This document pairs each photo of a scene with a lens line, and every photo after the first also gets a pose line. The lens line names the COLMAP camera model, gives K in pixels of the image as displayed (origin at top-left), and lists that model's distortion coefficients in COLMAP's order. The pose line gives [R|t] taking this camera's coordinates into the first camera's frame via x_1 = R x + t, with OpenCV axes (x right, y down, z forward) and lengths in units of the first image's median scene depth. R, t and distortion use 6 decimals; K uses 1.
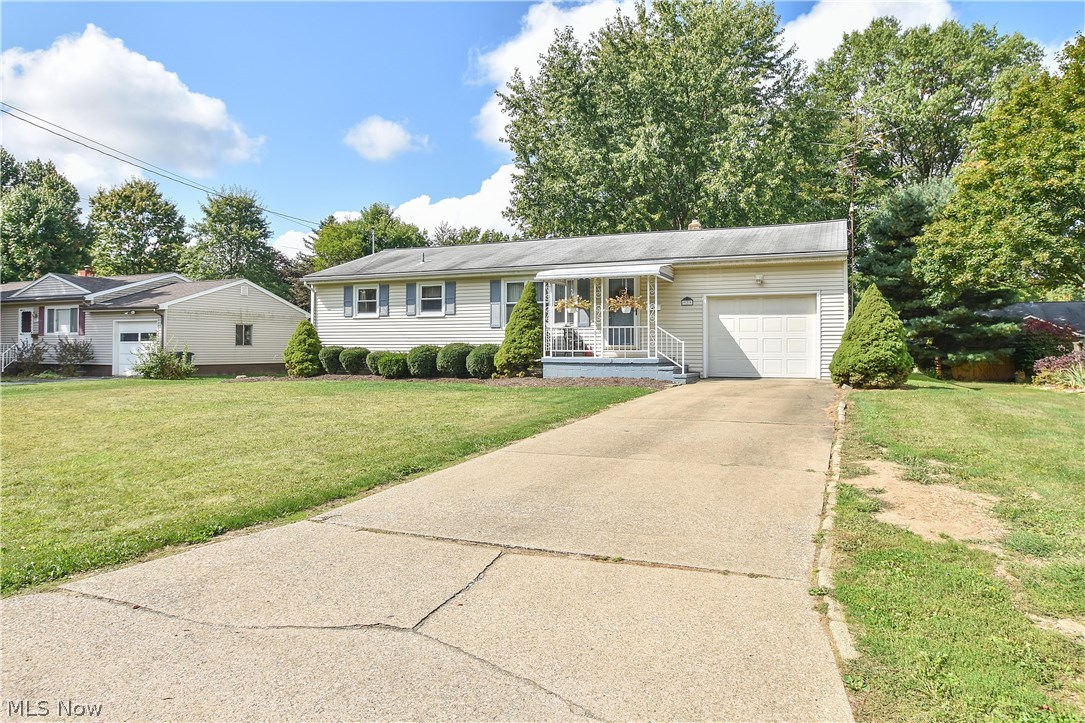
lens RADIAL K [[689.0, 0, 550.6], [0, 689.0, 358.7], [0, 0, 1]] dist [-0.018395, -0.000664]
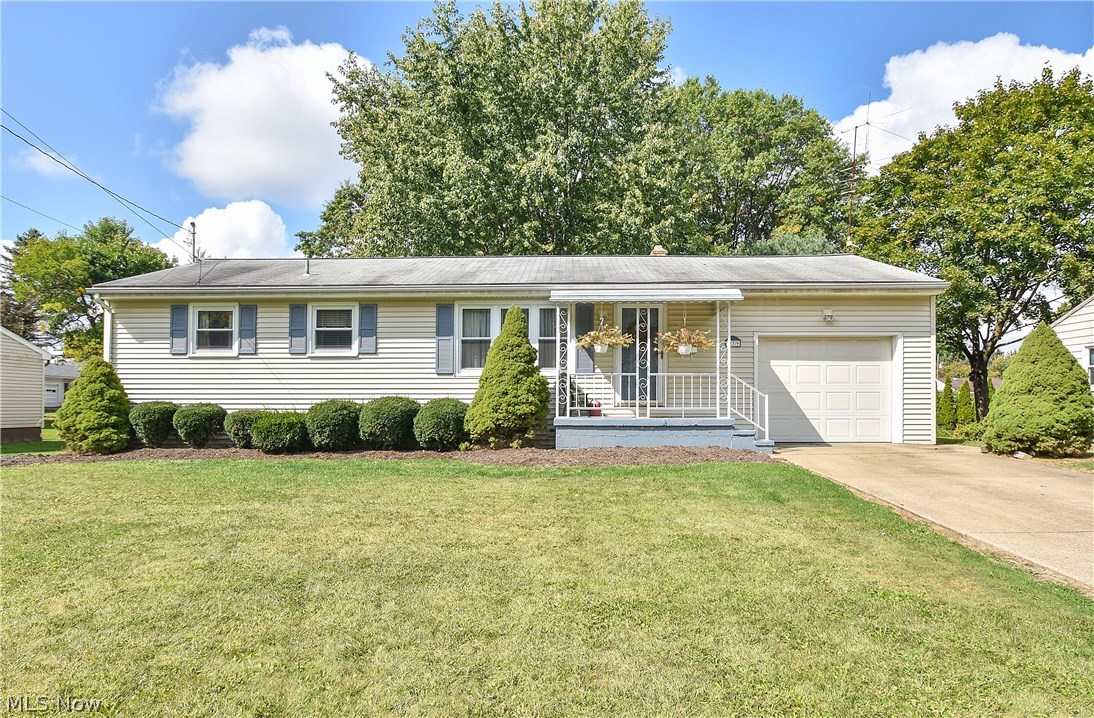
lens RADIAL K [[695.0, 0, 551.3], [0, 695.0, 405.8], [0, 0, 1]] dist [-0.009765, 0.000234]
pose [[0.933212, -0.001631, 0.359324, -0.228233], [0.006357, 0.999908, -0.011972, -0.005333], [-0.359271, 0.013456, 0.933136, 0.328964]]
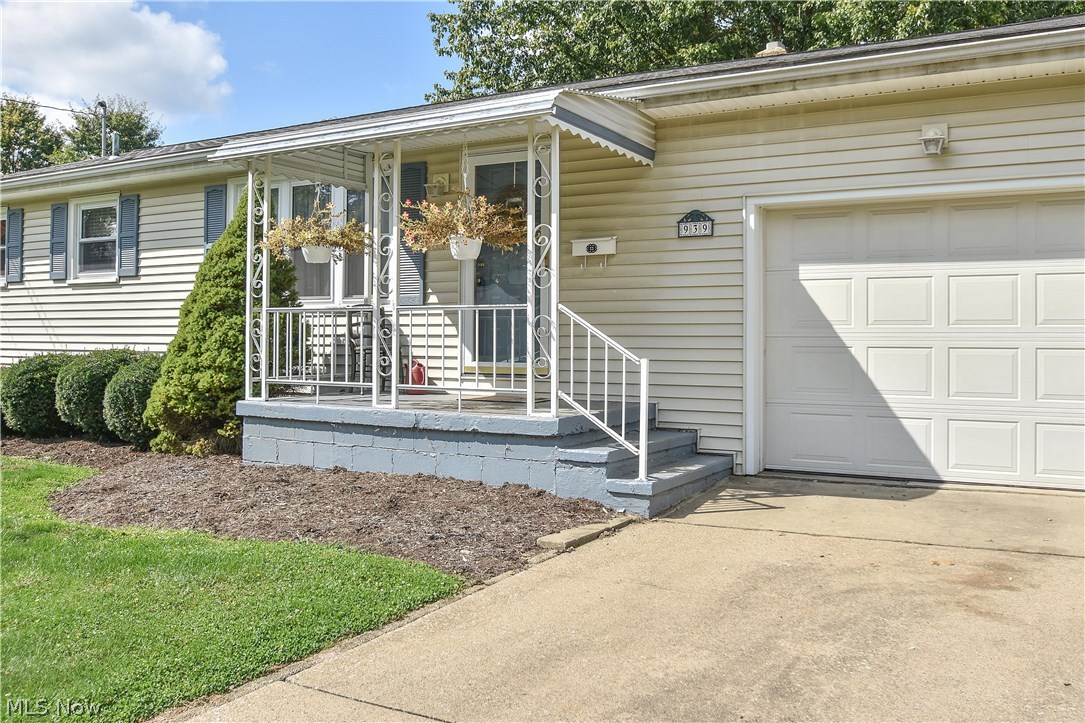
lens RADIAL K [[932.8, 0, 537.0], [0, 932.8, 350.0], [0, 0, 1]] dist [-0.035599, -0.000535]
pose [[0.992634, 0.005261, -0.121037, 0.159831], [-0.005614, 0.999981, -0.002580, -0.022556], [0.121021, 0.003240, 0.992645, 0.513430]]
